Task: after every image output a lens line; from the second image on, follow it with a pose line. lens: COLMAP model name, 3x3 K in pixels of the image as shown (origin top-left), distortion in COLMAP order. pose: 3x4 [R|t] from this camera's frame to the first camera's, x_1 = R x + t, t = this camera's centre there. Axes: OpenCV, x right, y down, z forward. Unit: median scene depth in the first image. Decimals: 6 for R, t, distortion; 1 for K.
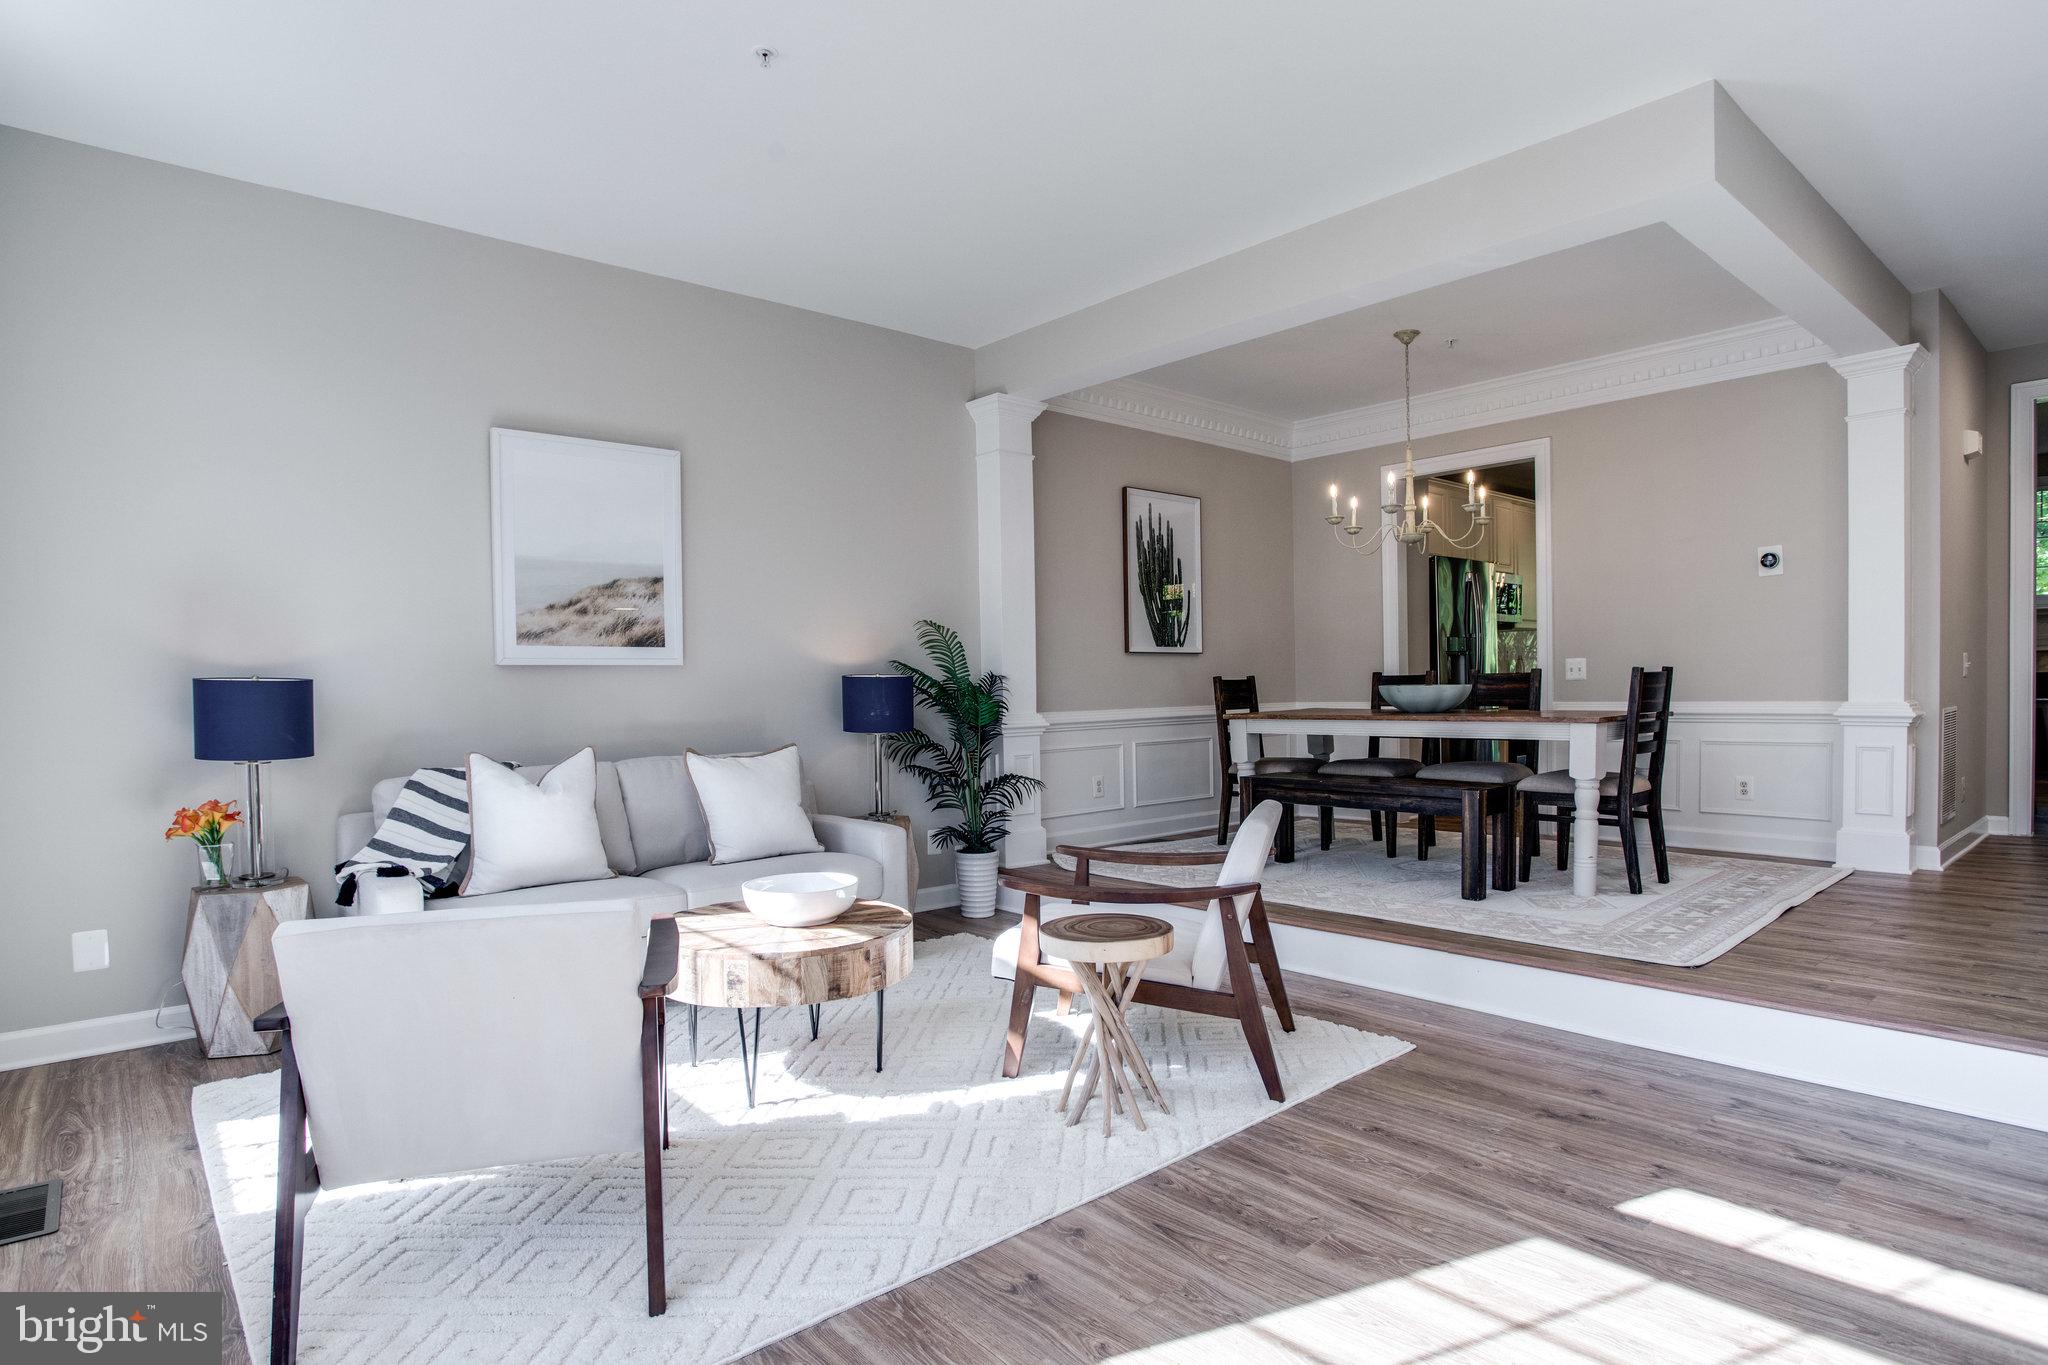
lens RADIAL K [[1107.7, 0, 1055.6], [0, 1107.7, 703.0], [0, 0, 1]] dist [-0.070675, 0.019950]
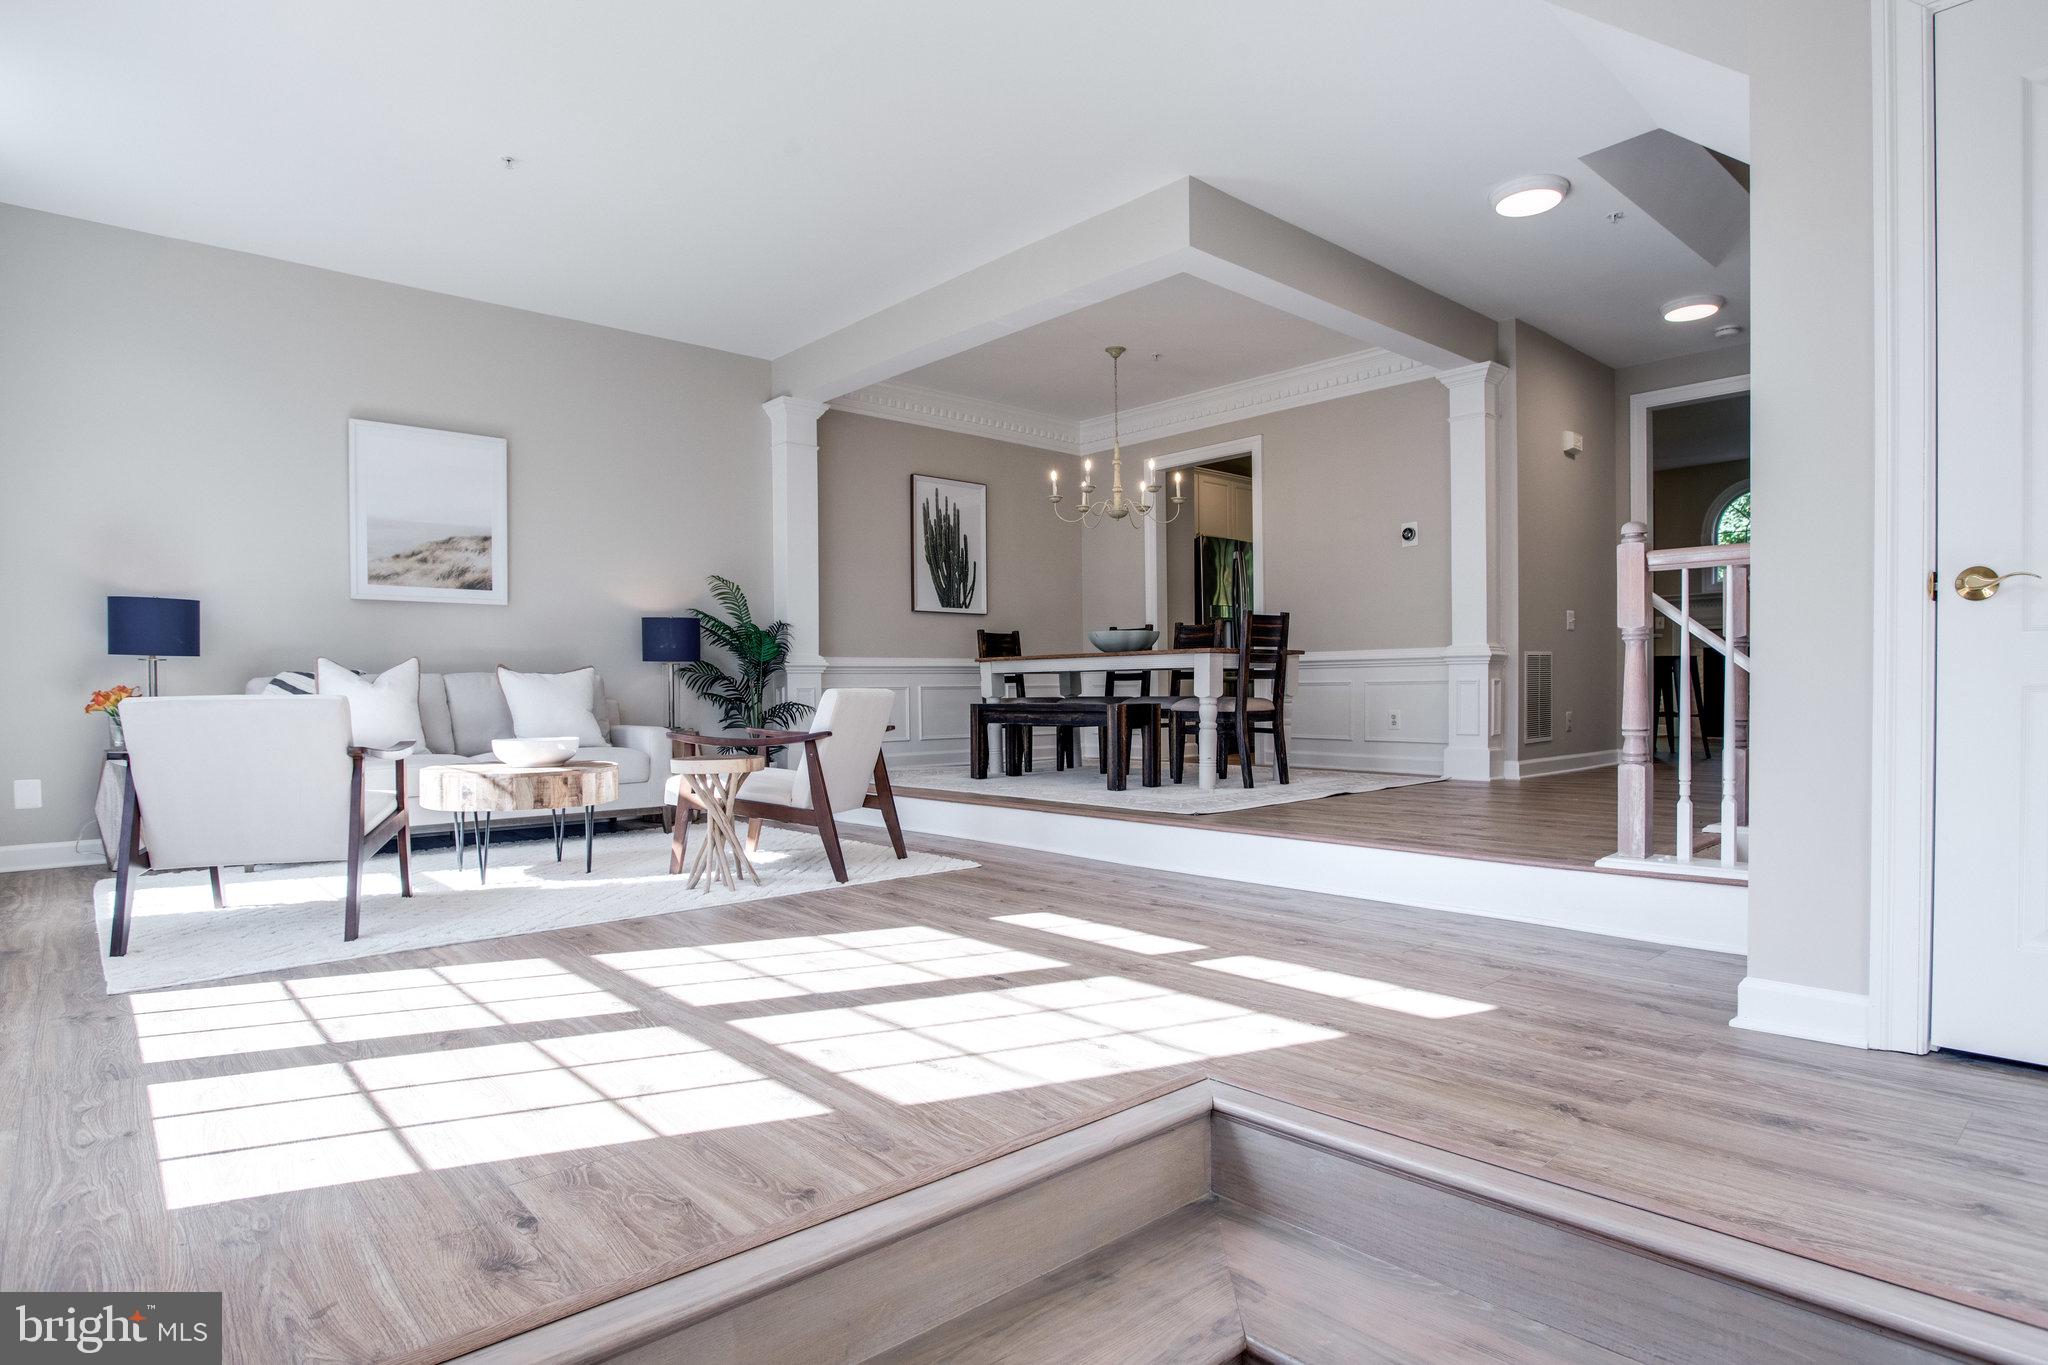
lens RADIAL K [[1107.7, 0, 1080.7], [0, 1107.7, 694.9], [0, 0, 1]] dist [-0.070675, 0.019950]
pose [[0.999486, 0.006778, 0.031334, 0.298170], [-0.006450, 0.999923, -0.010557, 0.081356], [-0.031403, 0.010349, 0.999453, -0.297715]]
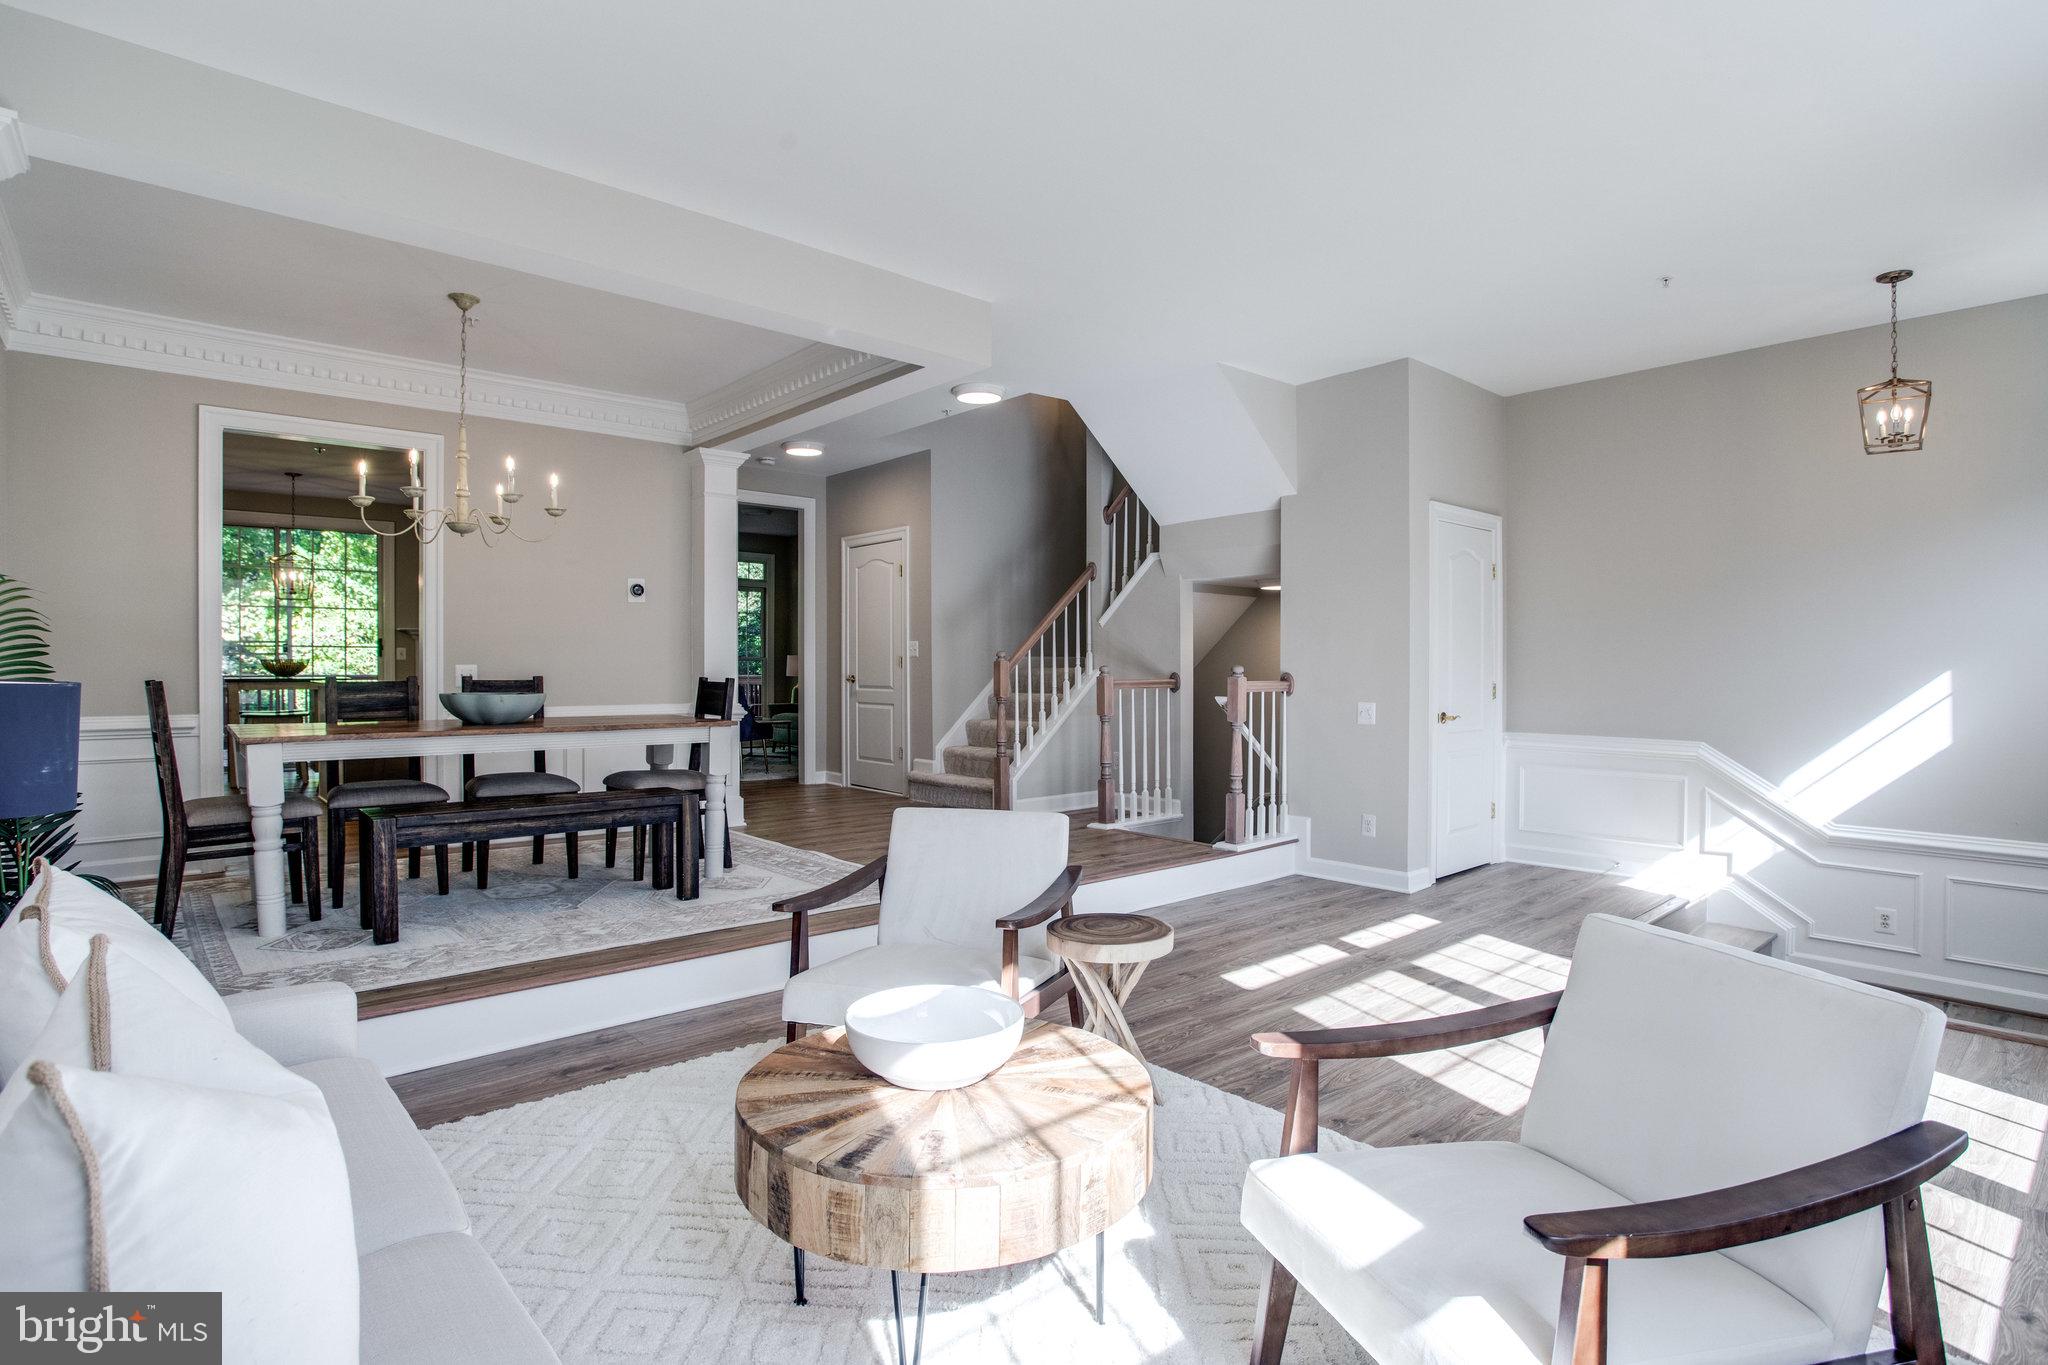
lens RADIAL K [[1020.0, 0, 1041.0], [0, 1020.0, 673.1], [0, 0, 1]] dist [-0.025441, -0.000173]
pose [[0.006680, 0.018000, 0.999816, -0.568949], [0.020105, 0.999633, -0.018131, -0.010564], [-0.999776, 0.020222, 0.006316, 0.648036]]
